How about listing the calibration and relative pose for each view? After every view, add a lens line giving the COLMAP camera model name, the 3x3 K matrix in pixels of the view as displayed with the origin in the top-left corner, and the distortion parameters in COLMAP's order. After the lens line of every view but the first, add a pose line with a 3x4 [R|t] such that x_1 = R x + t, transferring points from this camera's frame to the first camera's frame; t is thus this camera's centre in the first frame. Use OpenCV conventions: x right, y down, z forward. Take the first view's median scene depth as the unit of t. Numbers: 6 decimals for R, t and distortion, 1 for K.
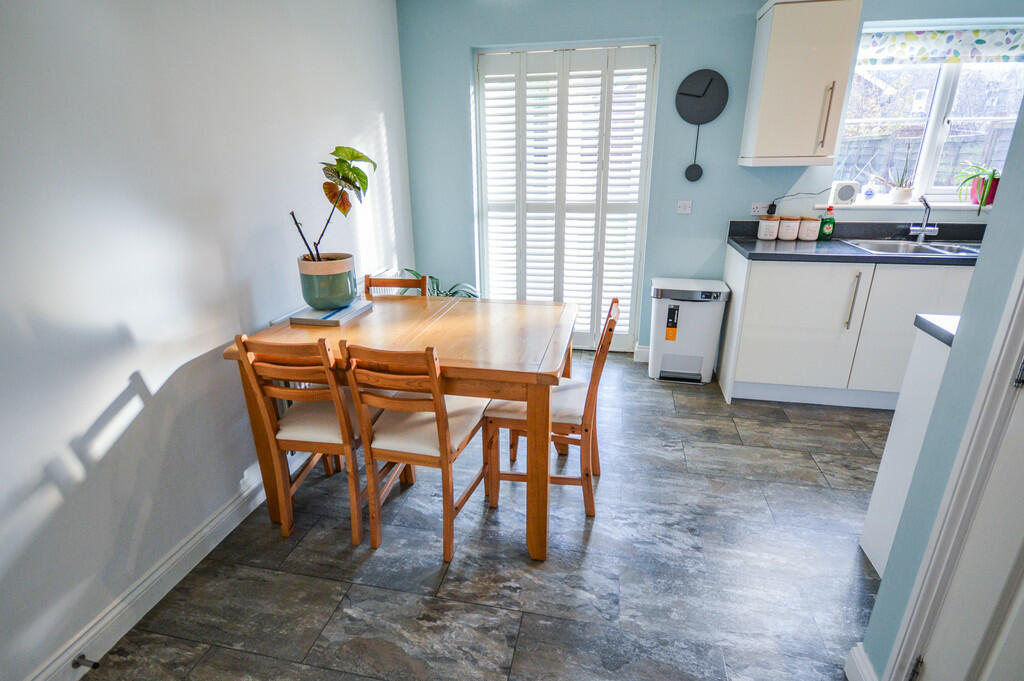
lens RADIAL K [[502.9, 0, 513.0], [0, 502.9, 337.8], [0, 0, 1]] dist [0.026020, -0.015214]
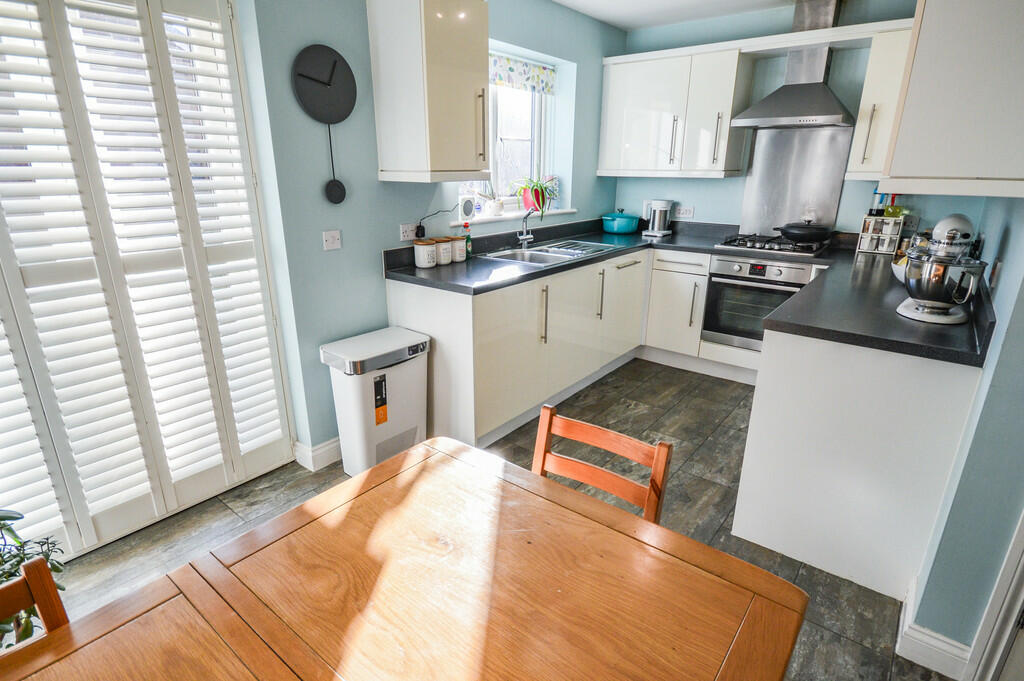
lens RADIAL K [[535.3, 0, 512.0], [0, 535.3, 340.5], [0, 0, 1]] dist [0.002560, 0.001699]
pose [[0.447563, -0.271558, 0.852023, -0.233455], [0.290331, 0.945290, 0.148775, -0.175062], [-0.845810, 0.180783, 0.501919, 0.467840]]
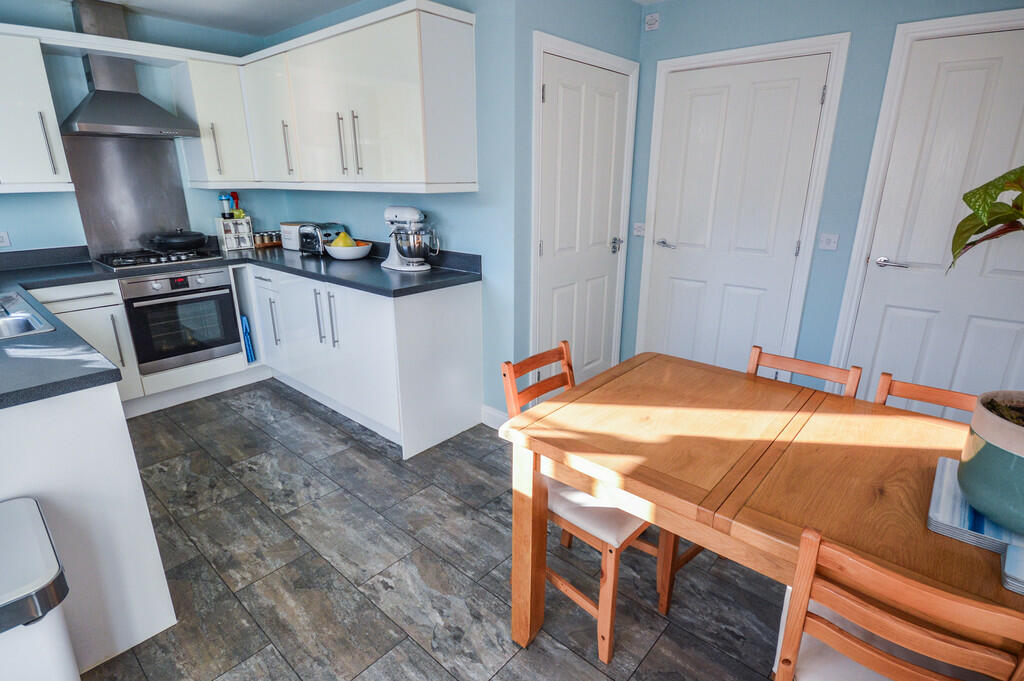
lens RADIAL K [[517.8, 0, 517.6], [0, 517.8, 341.8], [0, 0, 1]] dist [-0.002534, -0.008445]
pose [[-0.873732, -0.143843, 0.464653, -0.120760], [0.164397, 0.811729, 0.560419, -0.372377], [-0.457784, 0.566043, -0.685586, 1.028436]]
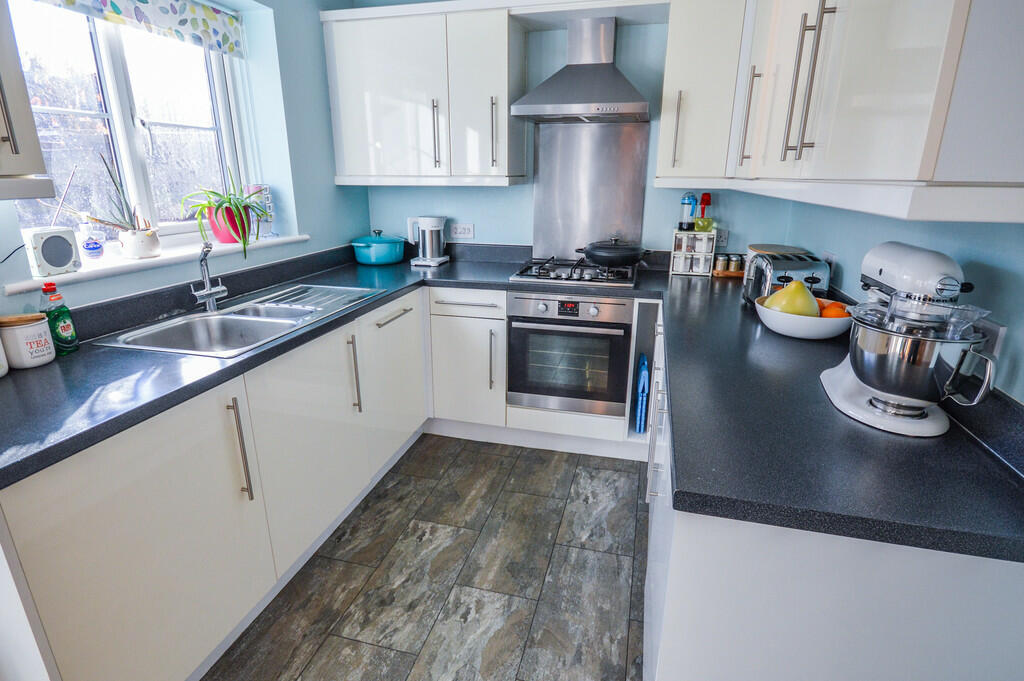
lens RADIAL K [[524.7, 0, 512.4], [0, 524.7, 341.6], [0, 0, 1]] dist [-0.005204, -0.000345]
pose [[0.051888, -0.297554, 0.953294, 0.180578], [0.327958, 0.906715, 0.265164, -0.196991], [-0.943266, 0.298881, 0.144632, 0.546147]]
